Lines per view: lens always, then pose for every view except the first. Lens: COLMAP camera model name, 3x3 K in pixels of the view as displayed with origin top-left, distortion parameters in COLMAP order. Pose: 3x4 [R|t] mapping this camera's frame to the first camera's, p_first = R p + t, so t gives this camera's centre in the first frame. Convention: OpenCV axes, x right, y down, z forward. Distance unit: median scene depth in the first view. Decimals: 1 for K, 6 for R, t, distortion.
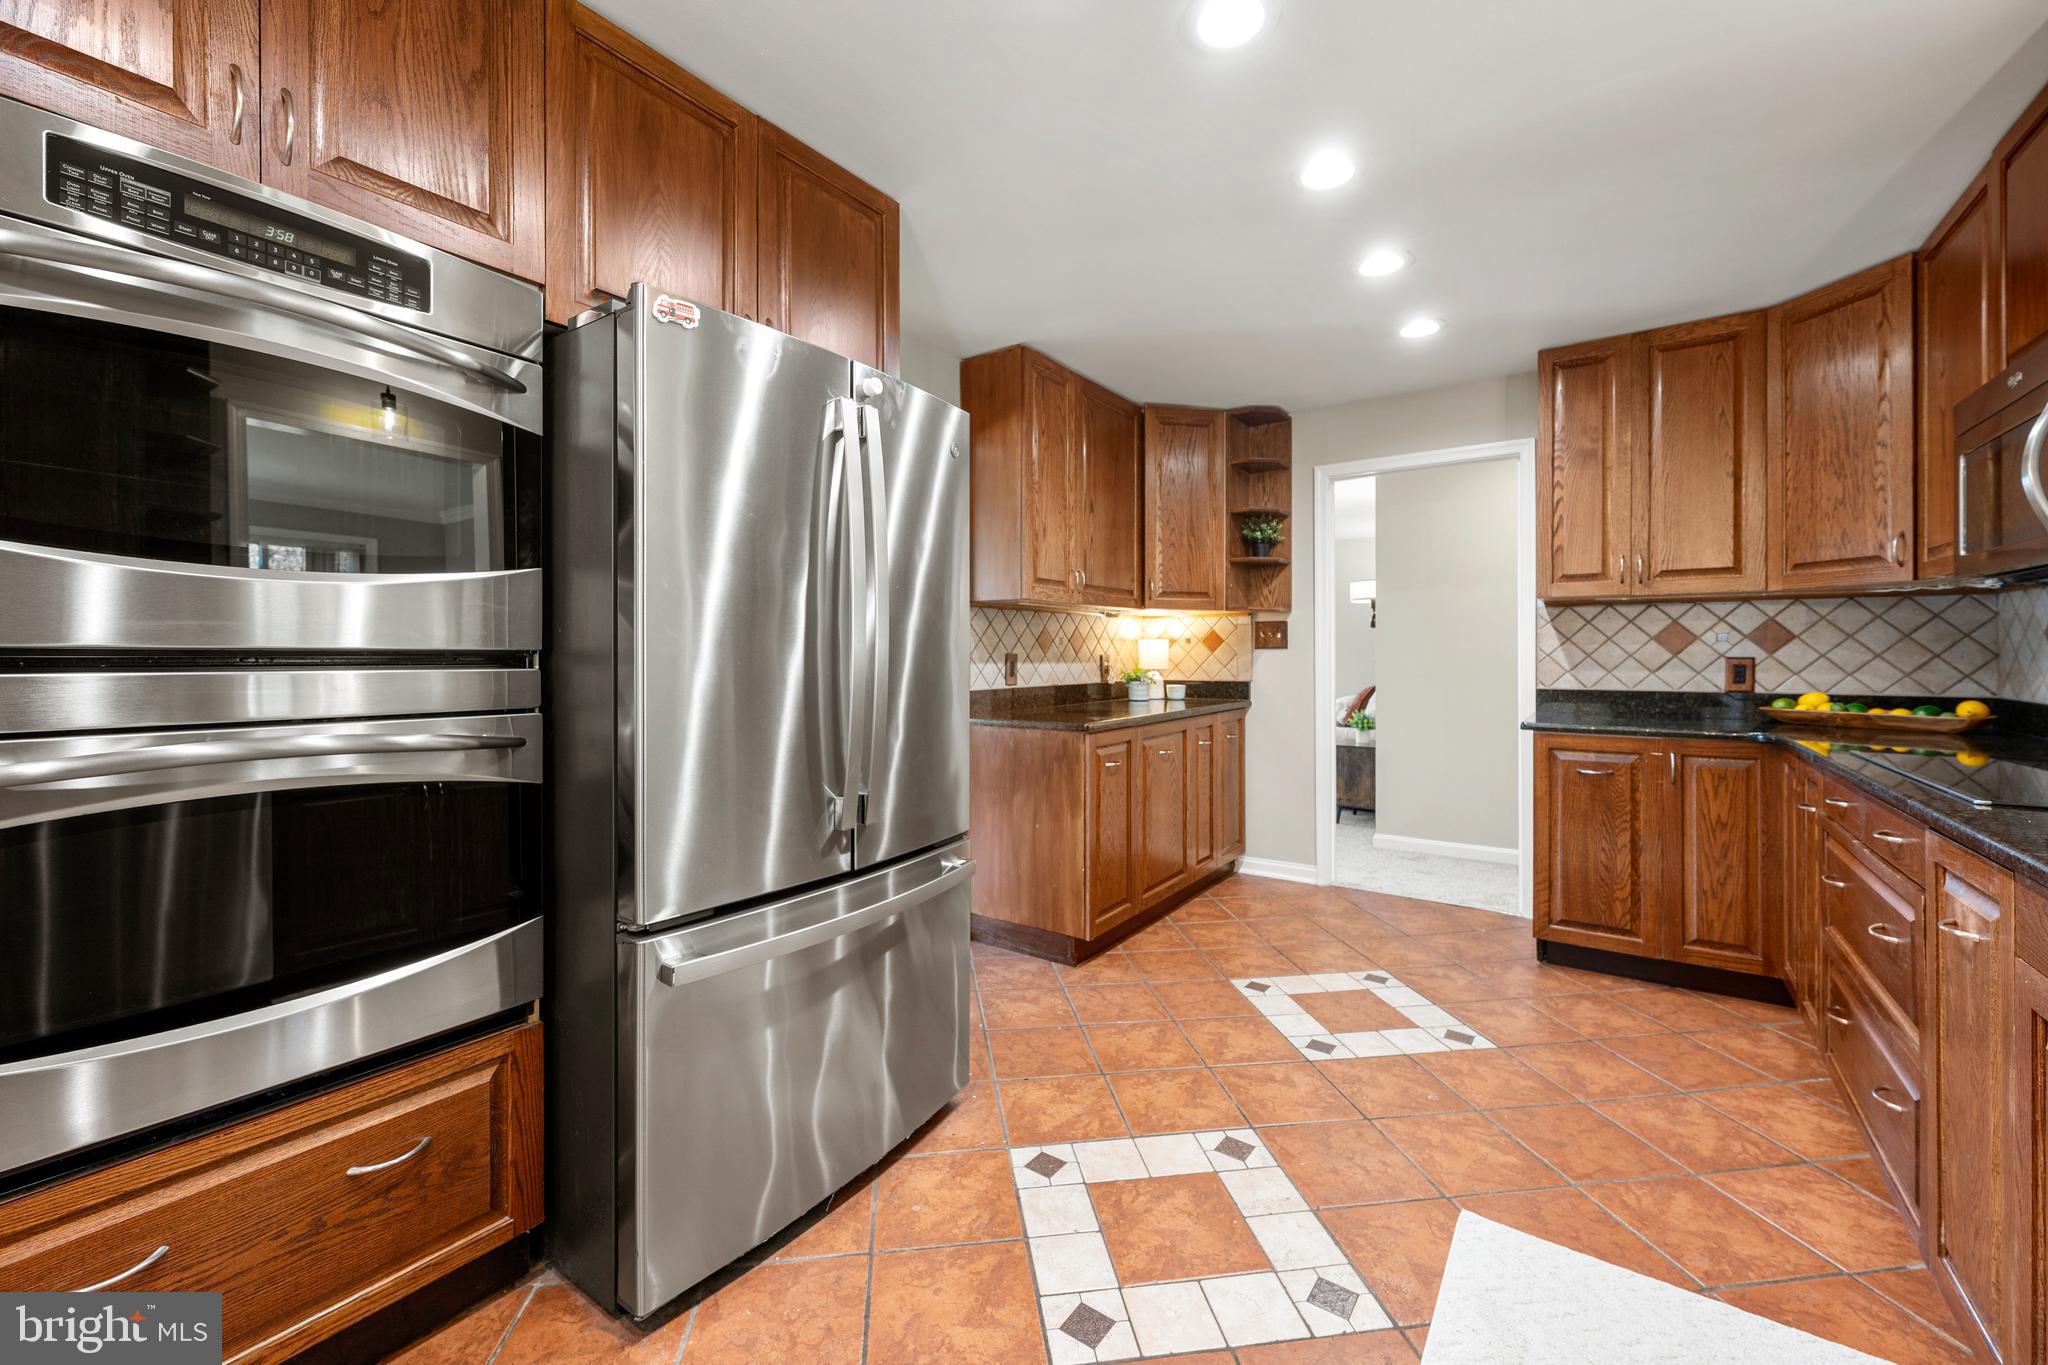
lens RADIAL K [[820.3, 0, 1028.2], [0, 820.3, 657.5], [0, 0, 1]] dist [0.002098, -0.000340]
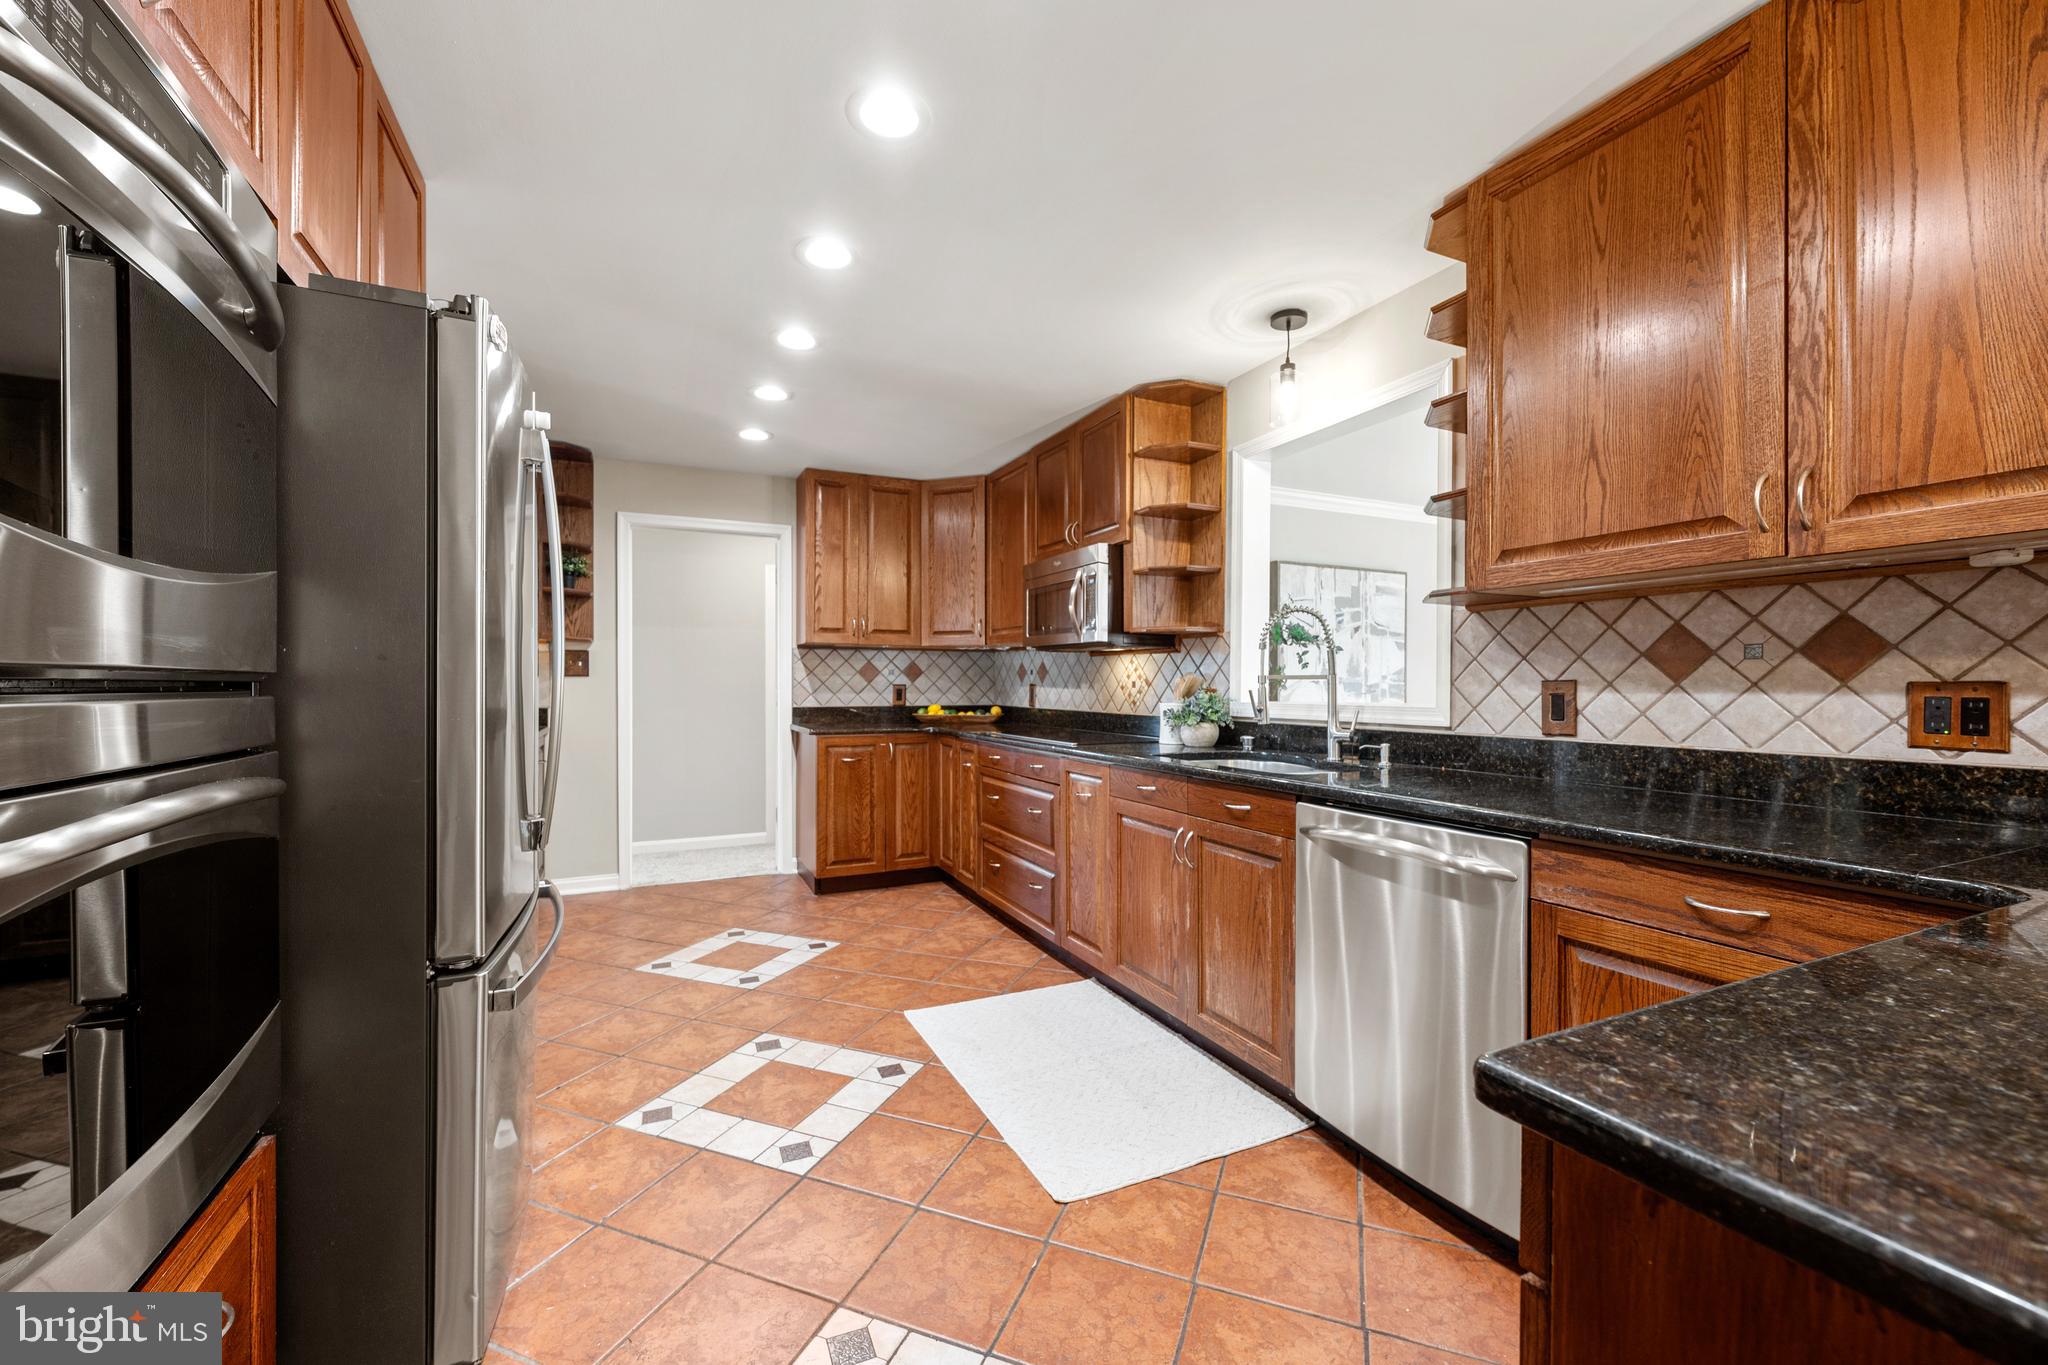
lens RADIAL K [[820.3, 0, 1022.8], [0, 820.3, 692.0], [0, 0, 1]] dist [0.002098, -0.000340]
pose [[0.485506, -0.006682, 0.874208, -0.481874], [0.000333, 0.999972, 0.007458, 0.002754], [-0.874233, -0.003330, 0.485495, -0.016097]]
